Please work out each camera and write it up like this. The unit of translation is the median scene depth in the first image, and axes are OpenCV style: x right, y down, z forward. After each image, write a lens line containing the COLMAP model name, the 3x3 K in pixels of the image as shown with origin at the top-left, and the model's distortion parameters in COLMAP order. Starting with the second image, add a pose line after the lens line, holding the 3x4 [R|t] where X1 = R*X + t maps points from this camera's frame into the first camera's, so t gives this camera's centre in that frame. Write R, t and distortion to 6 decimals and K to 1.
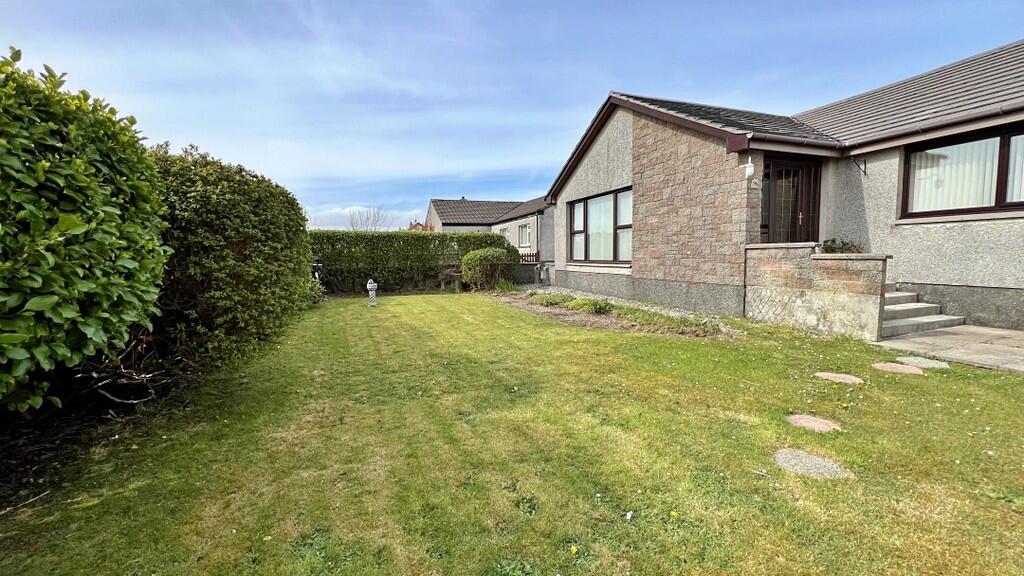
lens RADIAL K [[408.4, 0, 512.0], [0, 408.4, 288.0], [0, 0, 1]] dist [-0.000831, 0.000345]
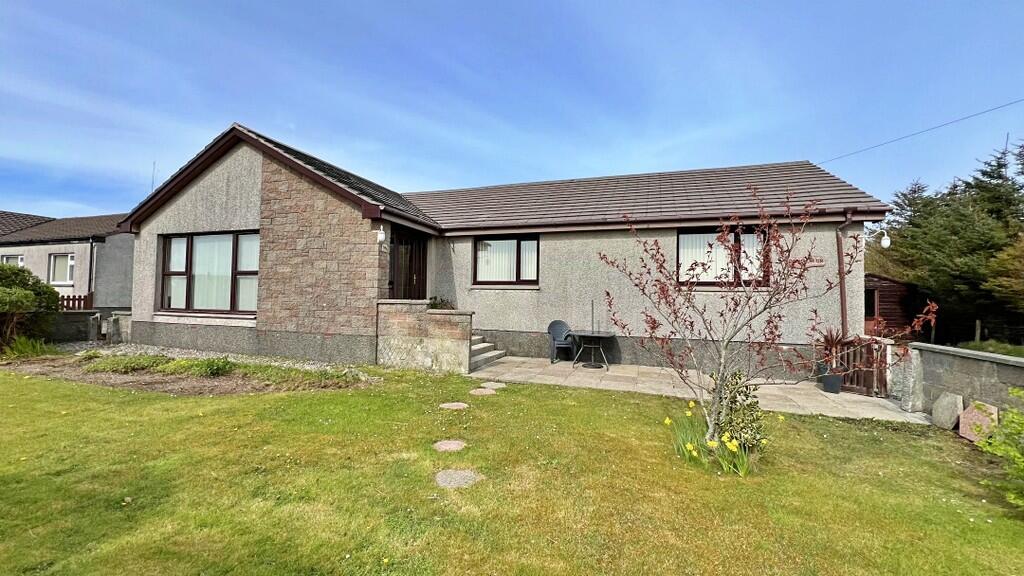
lens RADIAL K [[408.4, 0, 512.0], [0, 408.4, 288.0], [0, 0, 1]] dist [-0.000831, 0.000345]
pose [[0.630005, 0.049895, 0.774987, -0.075464], [0.037597, 0.994804, -0.094611, -0.016704], [-0.775680, 0.088743, 0.624856, -0.004259]]
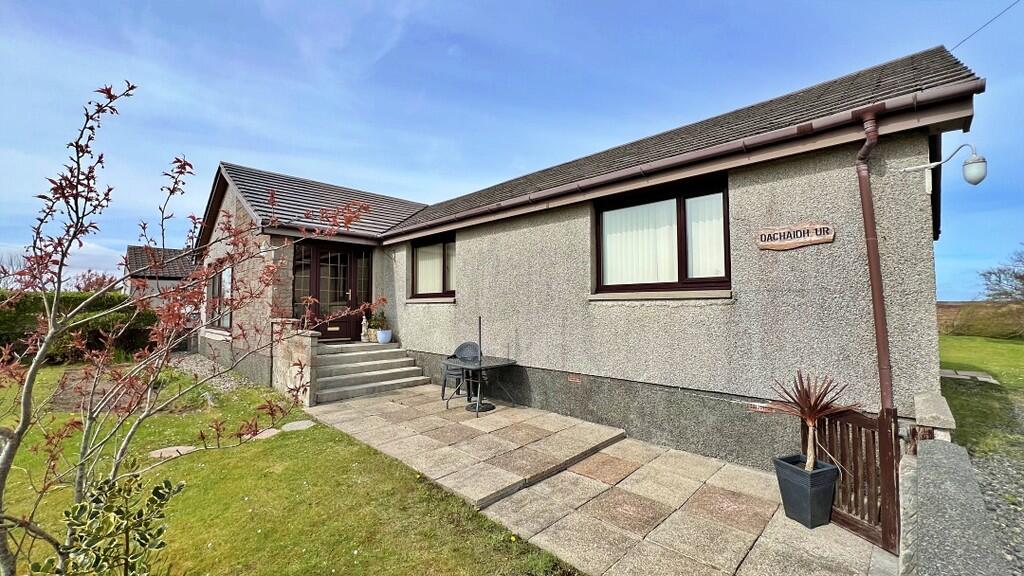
lens RADIAL K [[408.4, 0, 512.0], [0, 408.4, 288.0], [0, 0, 1]] dist [-0.000831, 0.000345]
pose [[0.905313, 0.033770, 0.423400, 0.694620], [0.024143, 0.991132, -0.130673, -0.029630], [-0.424058, 0.128522, 0.896469, -0.257942]]
